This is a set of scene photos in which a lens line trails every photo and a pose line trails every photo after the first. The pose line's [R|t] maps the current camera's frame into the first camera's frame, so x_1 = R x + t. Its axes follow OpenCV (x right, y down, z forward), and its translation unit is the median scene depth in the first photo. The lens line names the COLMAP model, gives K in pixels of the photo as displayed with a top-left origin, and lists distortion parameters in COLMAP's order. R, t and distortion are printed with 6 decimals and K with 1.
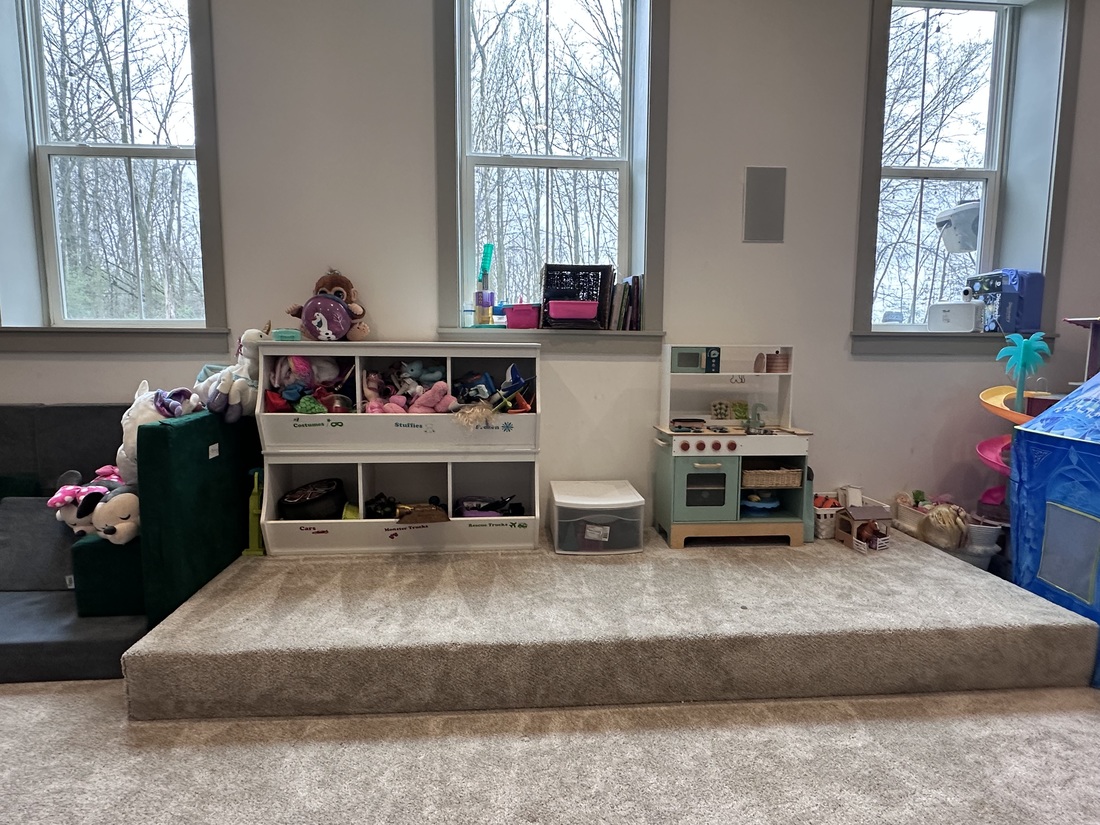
lens RADIAL K [[619.4, 0, 549.7], [0, 619.4, 413.5], [0, 0, 1]] dist [0.002967, 0.000189]
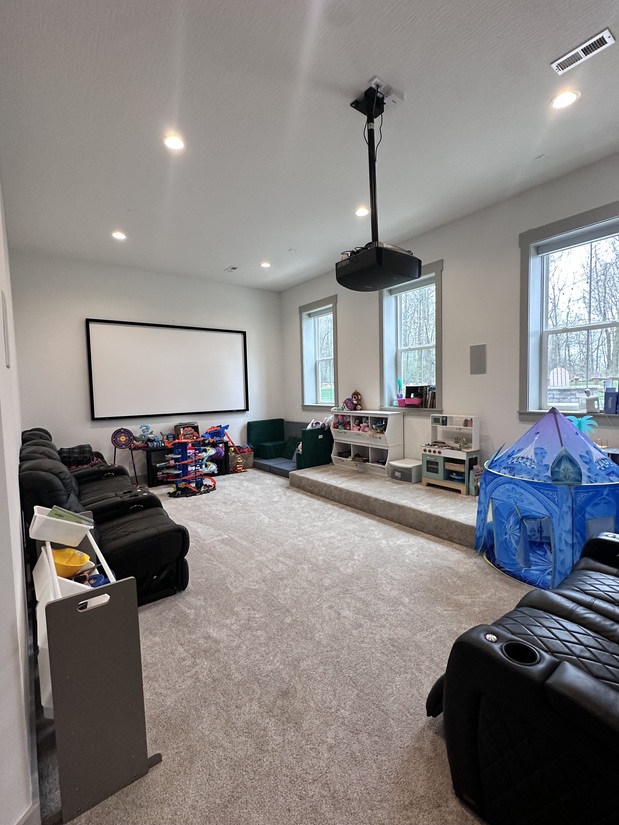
lens RADIAL K [[383.4, 0, 310.8], [0, 383.4, 413.4], [0, 0, 1]] dist [-0.002027, -0.000125]
pose [[0.533347, 0.036775, -0.845097, 1.449758], [-0.064994, 0.997883, 0.002406, -0.089929], [0.843396, 0.053644, 0.534608, -0.419812]]
